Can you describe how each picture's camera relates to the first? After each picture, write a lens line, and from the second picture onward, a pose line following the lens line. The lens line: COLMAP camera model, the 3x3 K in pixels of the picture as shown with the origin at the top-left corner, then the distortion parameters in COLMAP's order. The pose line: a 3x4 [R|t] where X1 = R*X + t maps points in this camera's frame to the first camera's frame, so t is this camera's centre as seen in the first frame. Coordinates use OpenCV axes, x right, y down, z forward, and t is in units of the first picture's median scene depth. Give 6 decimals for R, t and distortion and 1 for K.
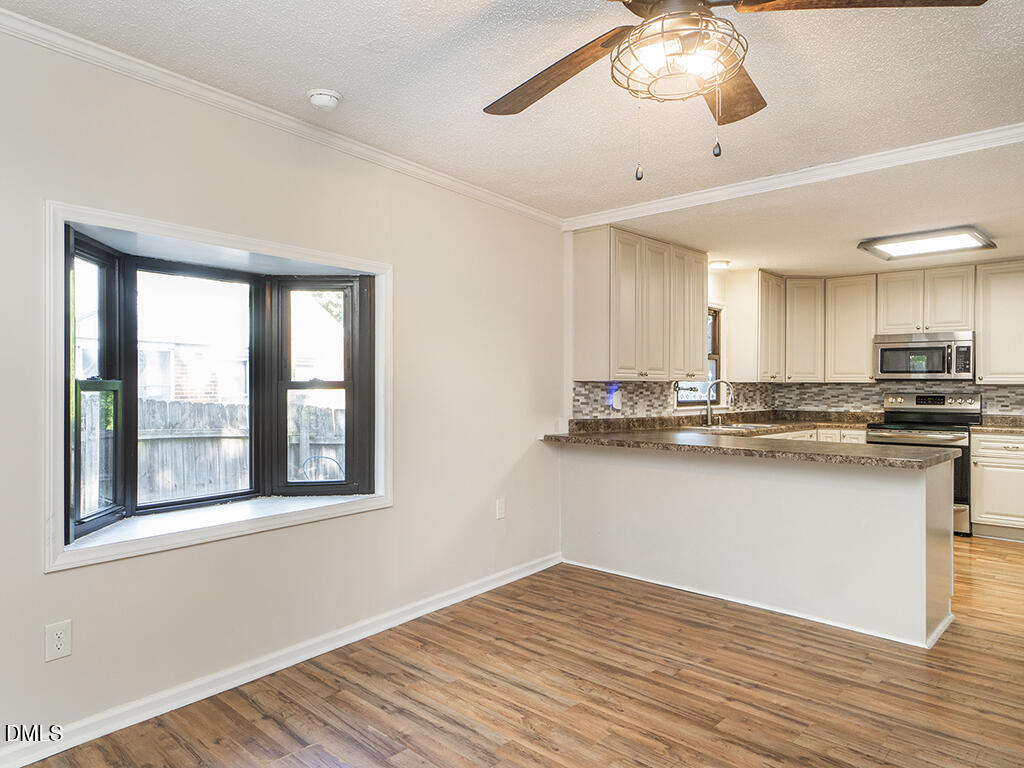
lens RADIAL K [[630.4, 0, 544.0], [0, 630.4, 385.2], [0, 0, 1]] dist [-0.000957, 0.006721]
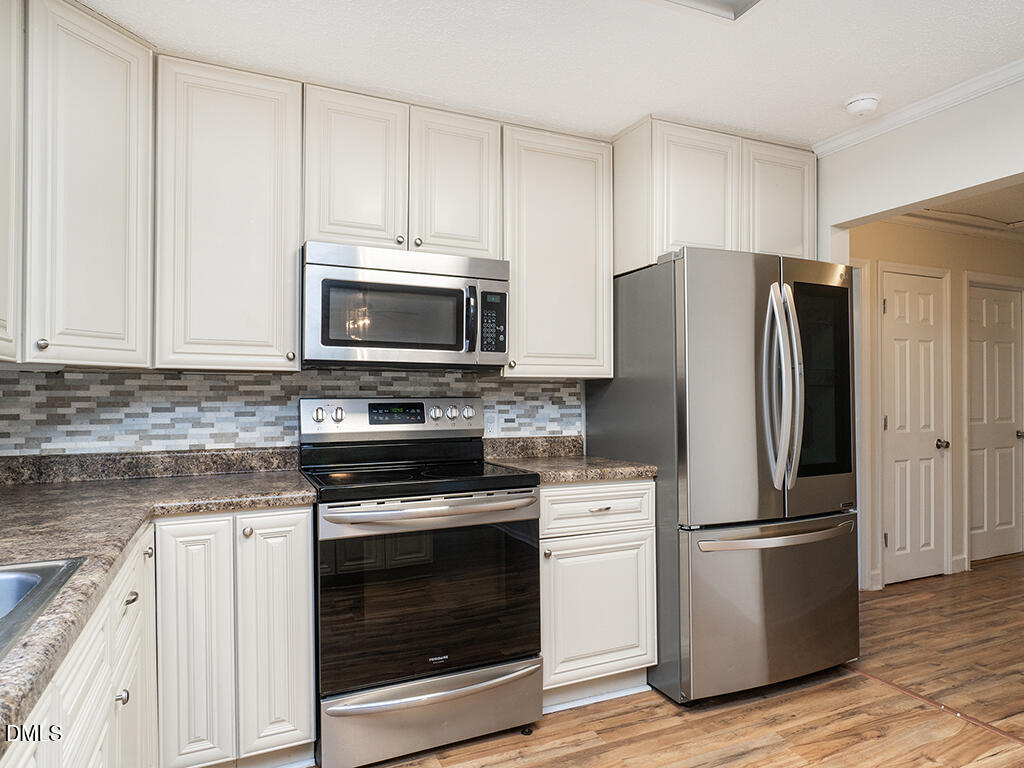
lens RADIAL K [[630.4, 0, 478.3], [0, 630.4, 392.1], [0, 0, 1]] dist [-0.000957, 0.006721]
pose [[0.421265, -0.002603, 0.906934, 0.275960], [-0.001842, 0.999991, 0.003726, 0.008490], [-0.906936, -0.003240, 0.421257, 0.894878]]
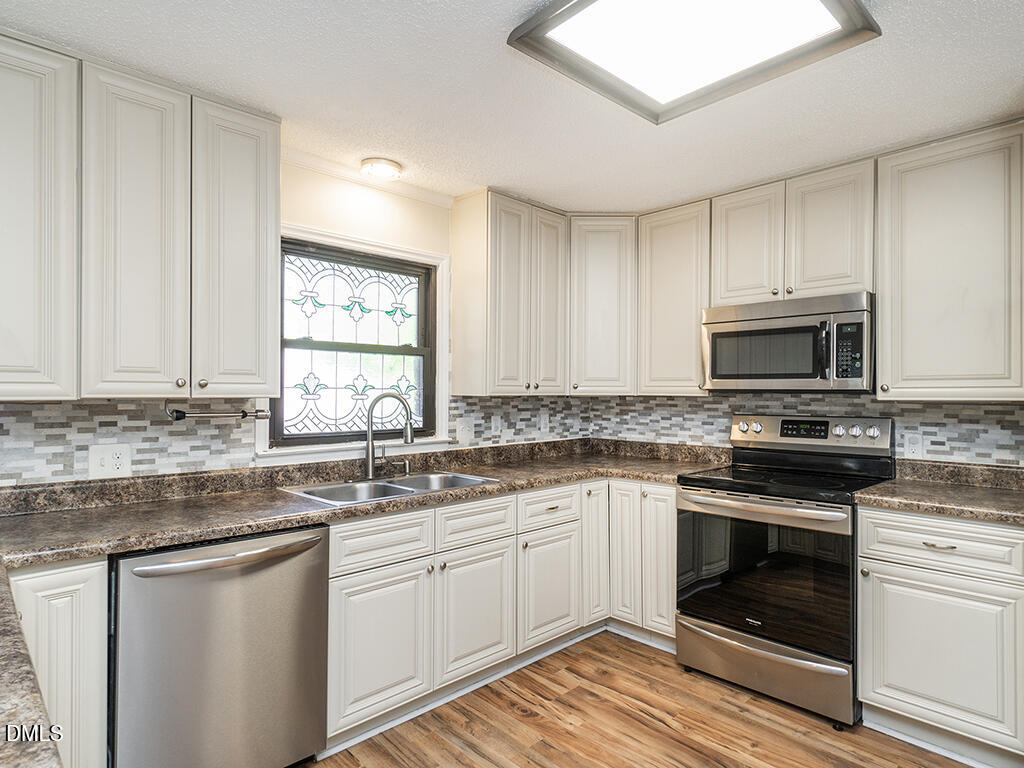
lens RADIAL K [[553.8, 0, 573.4], [0, 553.8, 392.8], [0, 0, 1]] dist [0.003813, -0.004104]
pose [[0.999895, -0.003098, -0.014172, 0.497641], [0.003129, 0.999993, 0.002199, -0.009826], [0.014165, -0.002243, 0.999897, 0.619655]]
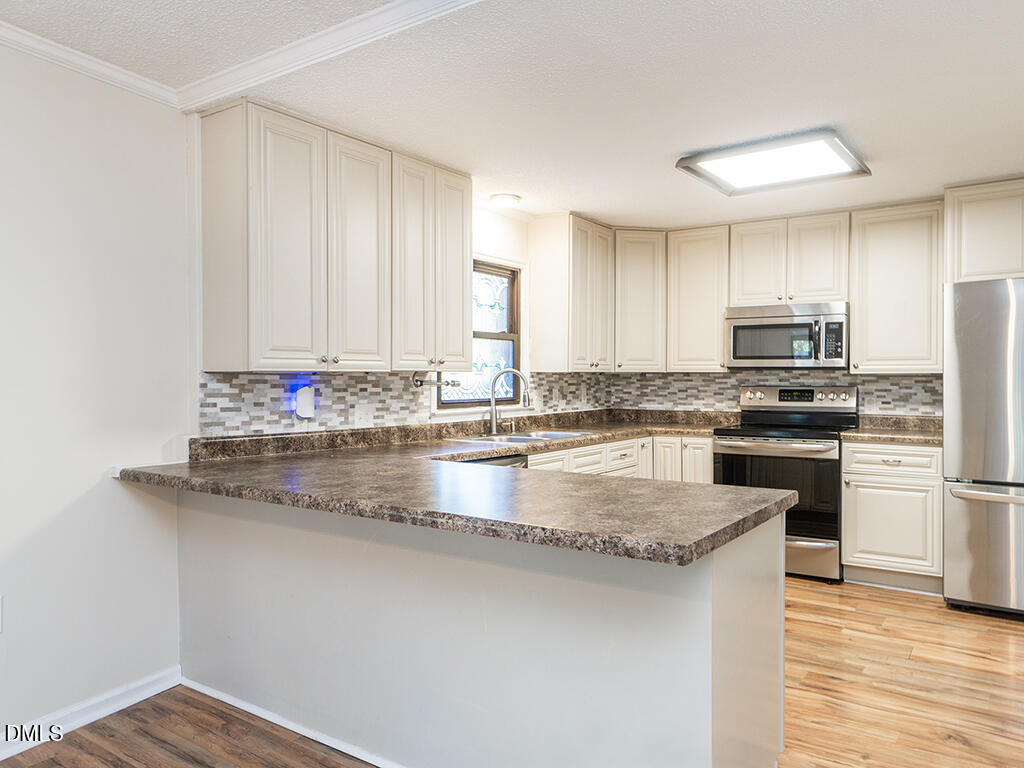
lens RADIAL K [[672.2, 0, 546.7], [0, 672.2, 385.2], [0, 0, 1]] dist [-0.000083, -0.006204]
pose [[0.989659, -0.006648, 0.143287, 0.244050], [0.004450, 0.999867, 0.015659, -0.002409], [-0.143372, -0.014860, 0.989557, 0.302947]]
